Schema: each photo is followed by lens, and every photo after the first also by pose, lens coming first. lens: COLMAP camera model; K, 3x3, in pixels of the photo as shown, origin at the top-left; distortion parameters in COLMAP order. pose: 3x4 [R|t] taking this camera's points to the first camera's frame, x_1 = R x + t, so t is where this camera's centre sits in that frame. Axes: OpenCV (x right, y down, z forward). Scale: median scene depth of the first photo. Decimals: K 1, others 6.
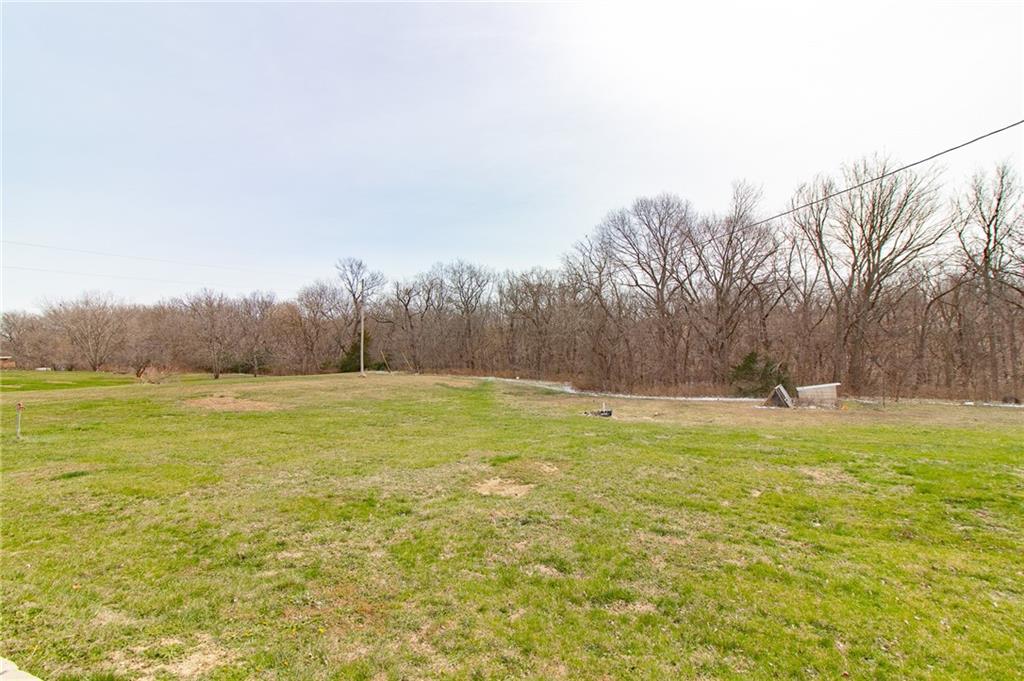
lens RADIAL K [[471.6, 0, 512.7], [0, 471.6, 329.9], [0, 0, 1]] dist [0.002388, 0.001169]
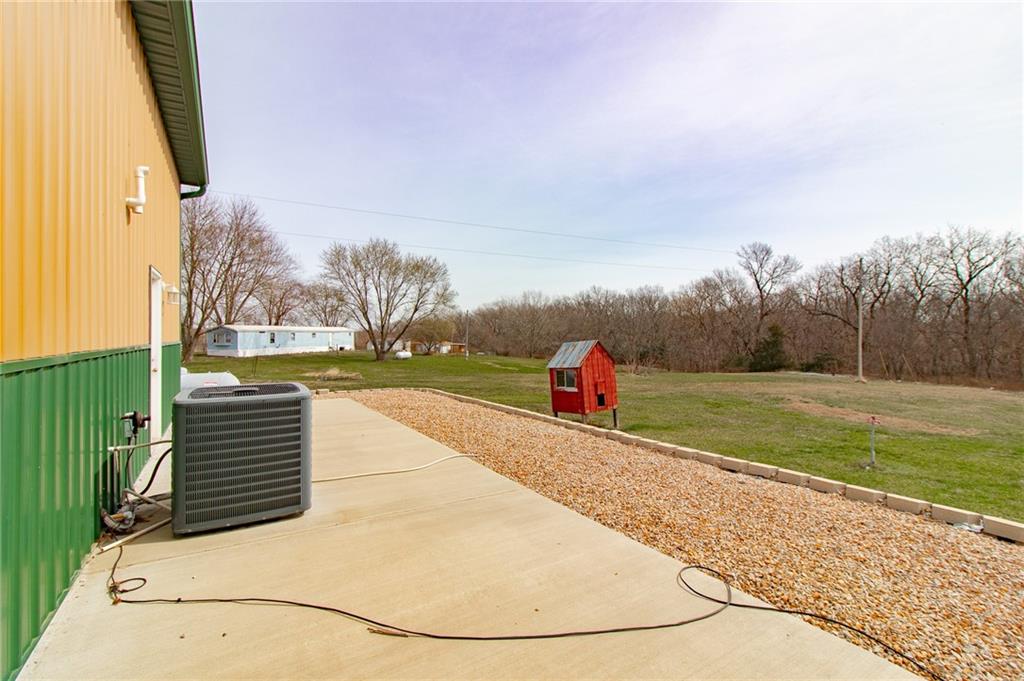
lens RADIAL K [[471.6, 0, 513.5], [0, 471.6, 337.0], [0, 0, 1]] dist [0.002388, 0.001169]
pose [[0.789020, 0.016389, -0.614149, -0.199264], [-0.000514, 0.999661, 0.026016, 0.002348], [0.614367, -0.020211, 0.788762, 0.014062]]
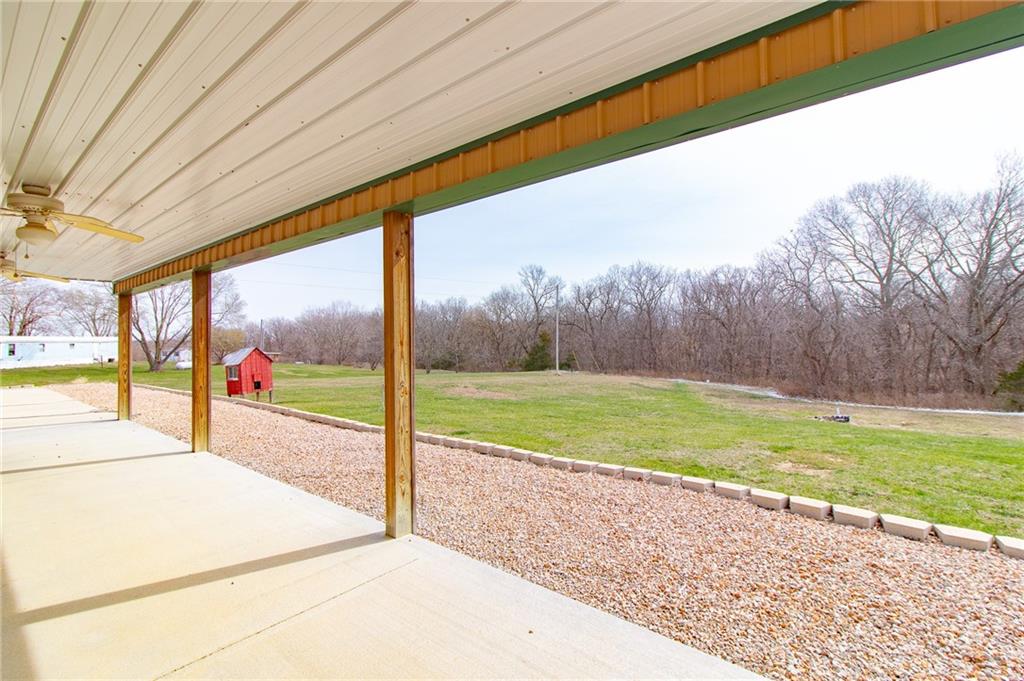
lens RADIAL K [[471.6, 0, 512.9], [0, 471.6, 330.6], [0, 0, 1]] dist [0.002388, 0.001169]
pose [[0.944349, -0.003225, -0.328929, -0.039640], [0.002613, 0.999994, -0.002303, -0.000466], [0.328935, 0.001315, 0.944352, -0.041457]]
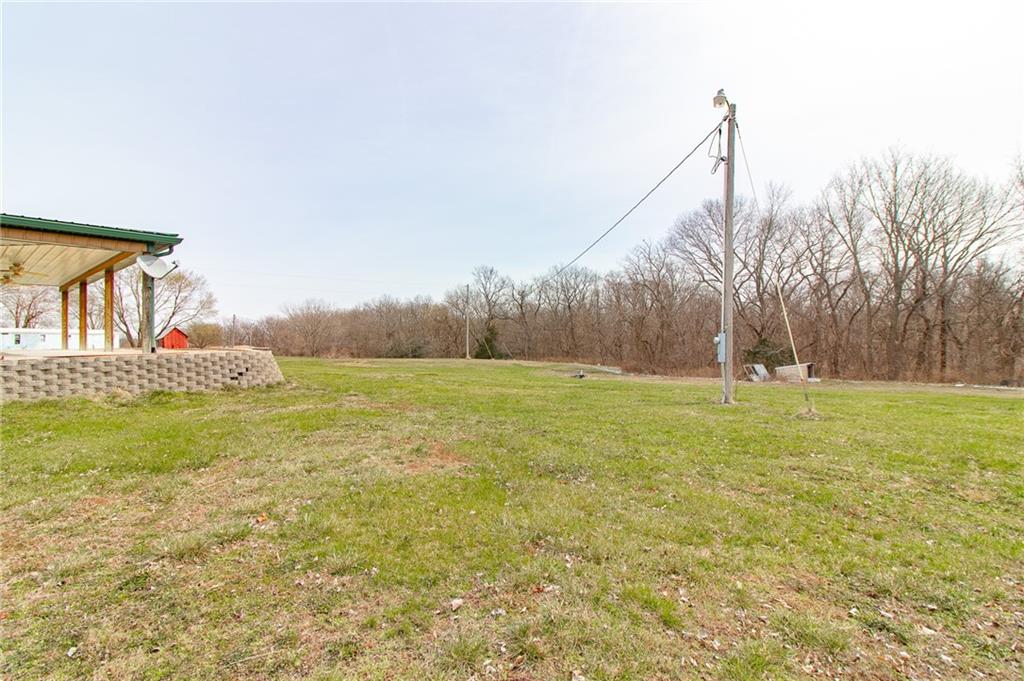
lens RADIAL K [[471.6, 0, 513.8], [0, 471.6, 332.9], [0, 0, 1]] dist [0.002388, 0.001169]
pose [[0.942218, -0.001443, -0.334998, 0.164581], [0.003859, 0.999971, 0.006548, 0.012792], [0.334979, -0.007462, 0.942196, -0.130554]]
